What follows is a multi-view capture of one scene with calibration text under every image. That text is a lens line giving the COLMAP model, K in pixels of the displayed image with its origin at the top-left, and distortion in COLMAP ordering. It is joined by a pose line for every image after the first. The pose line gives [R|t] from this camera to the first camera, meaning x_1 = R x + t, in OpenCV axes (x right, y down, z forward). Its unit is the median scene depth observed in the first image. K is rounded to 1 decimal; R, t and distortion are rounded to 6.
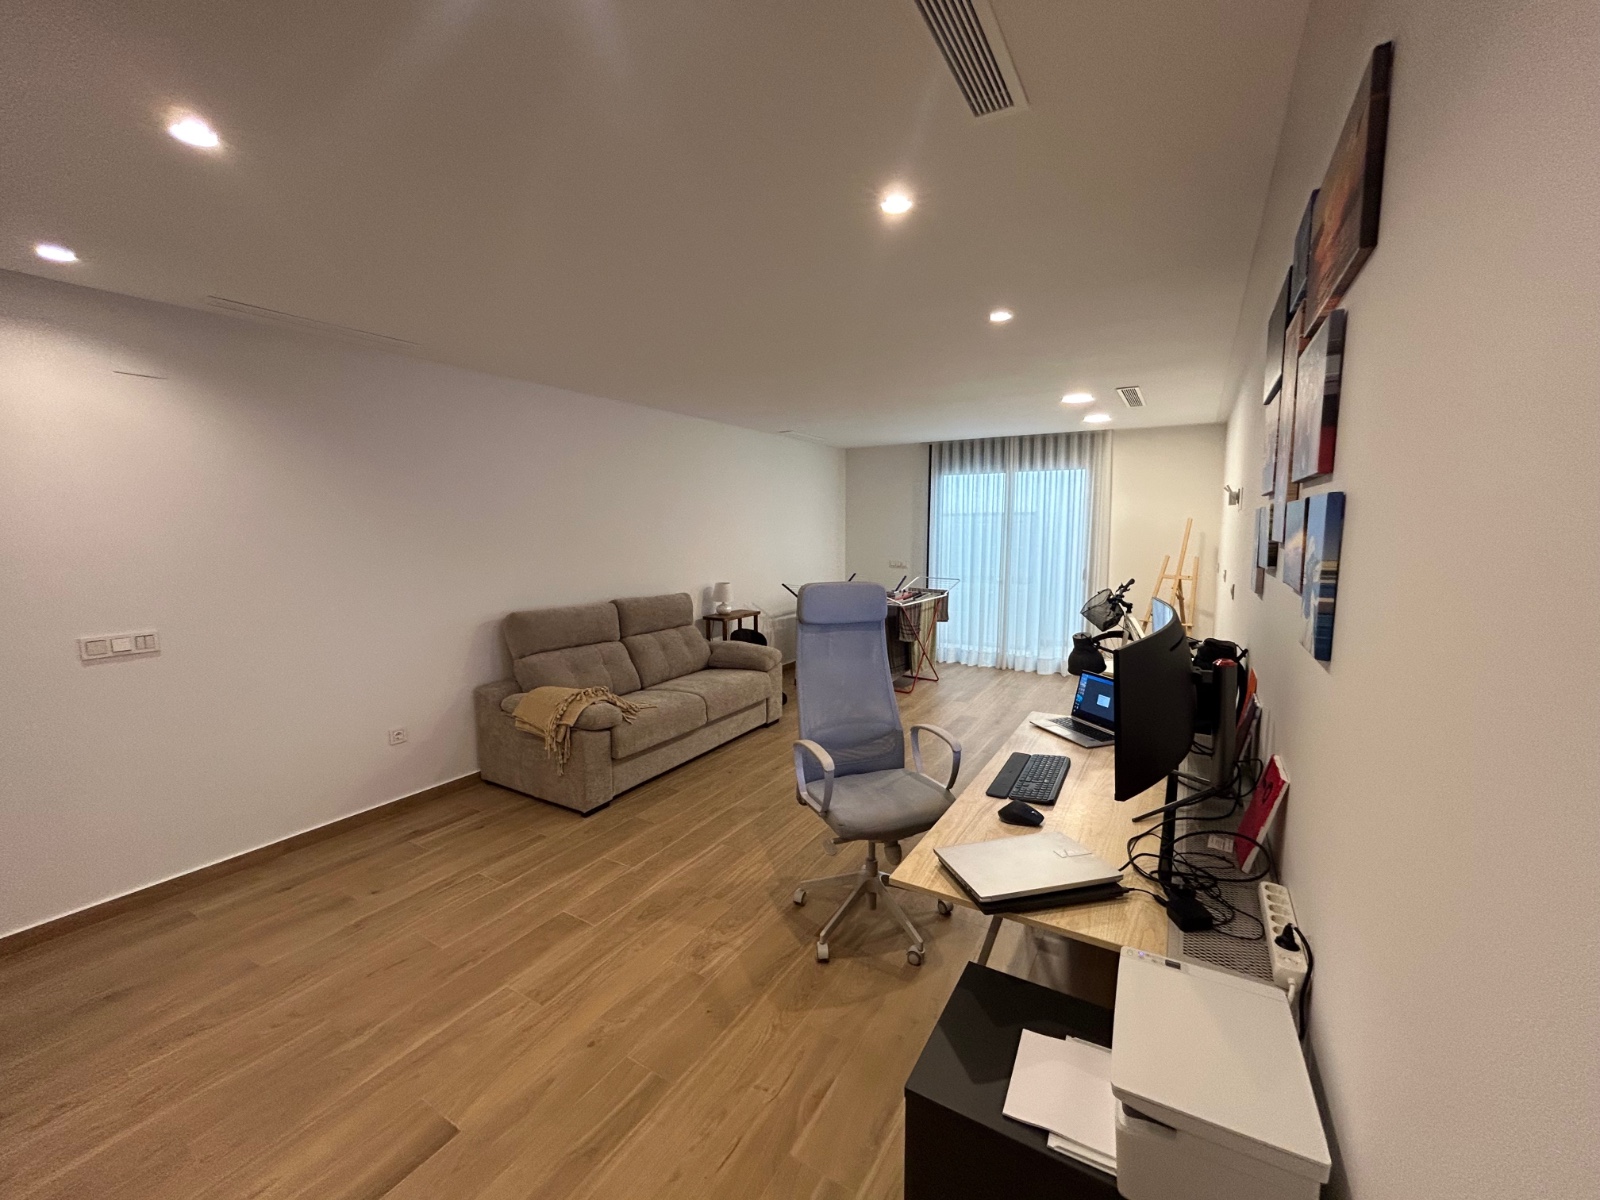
lens RADIAL K [[642.7, 0, 800.1], [0, 642.7, 601.1], [0, 0, 1]] dist [-0.000003, 0.000090]
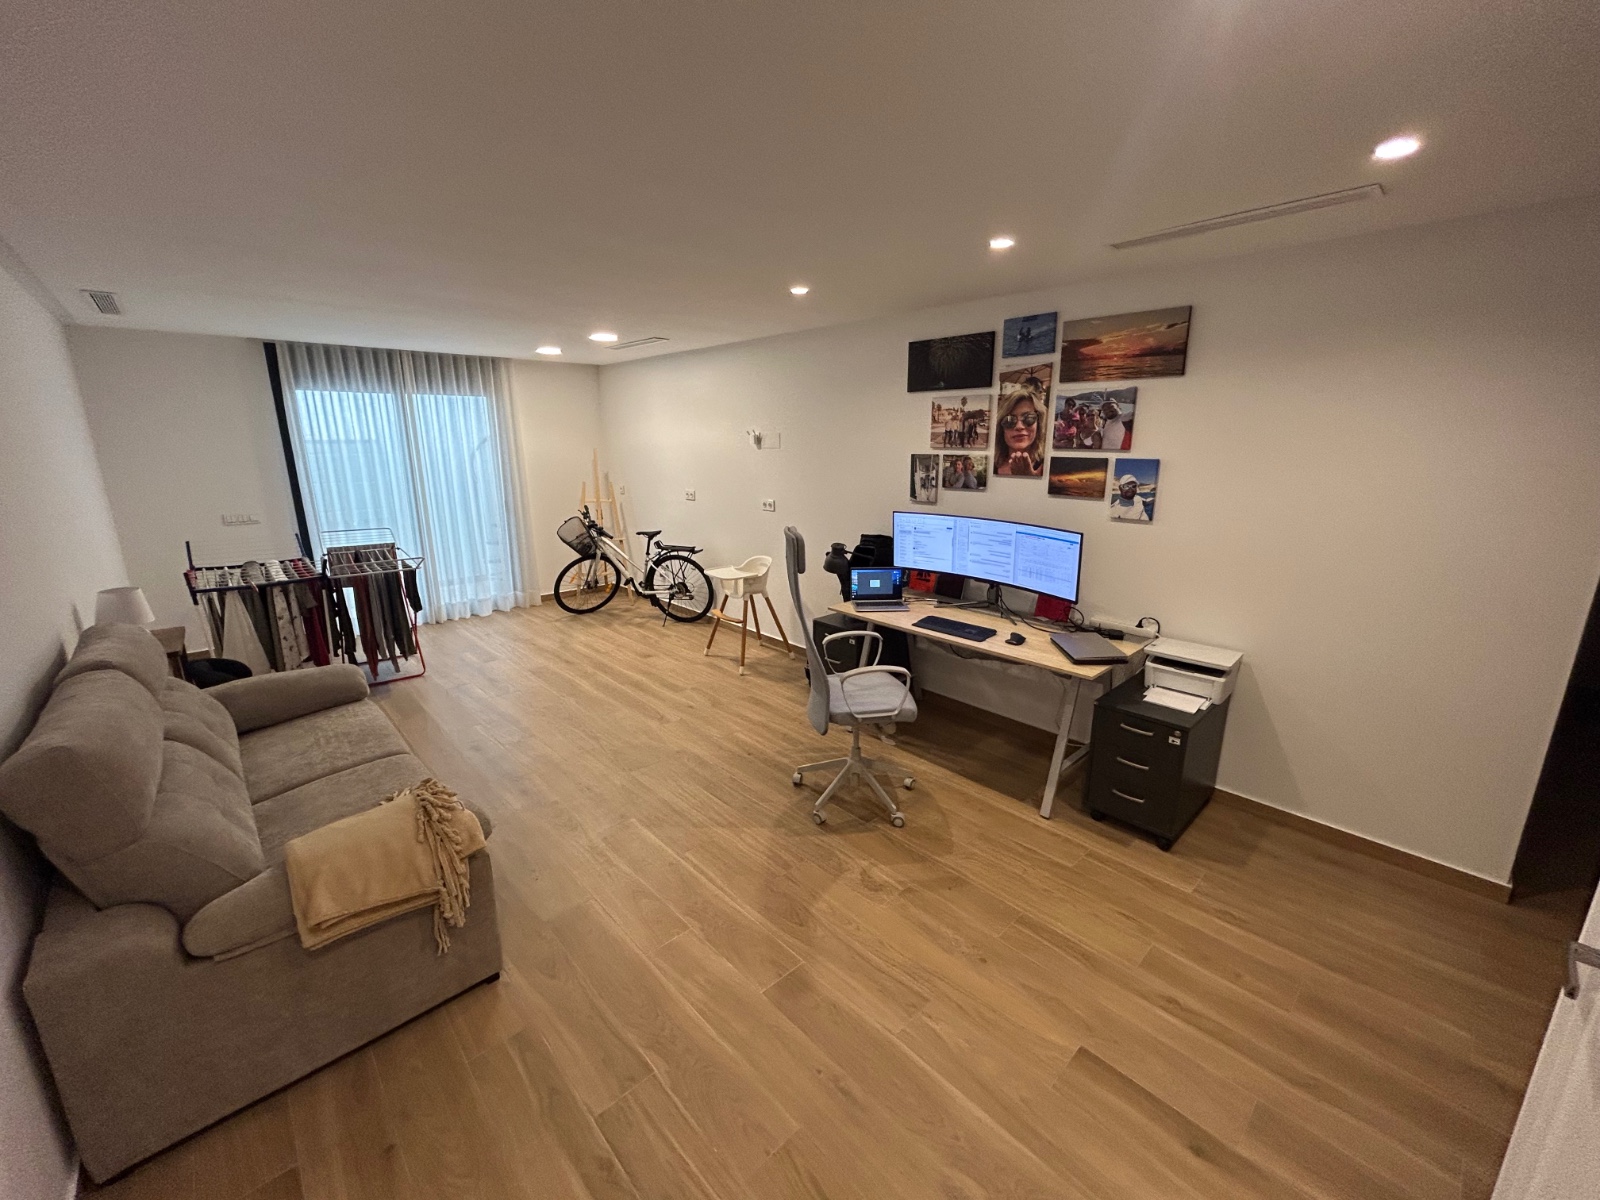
lens RADIAL K [[642.7, 0, 800.1], [0, 642.7, 601.1], [0, 0, 1]] dist [-0.000003, 0.000090]
pose [[0.280618, -0.235003, 0.930606, -0.987448], [0.116859, 0.970716, 0.209893, -0.141580], [-0.952679, 0.049850, 0.299862, 0.708865]]
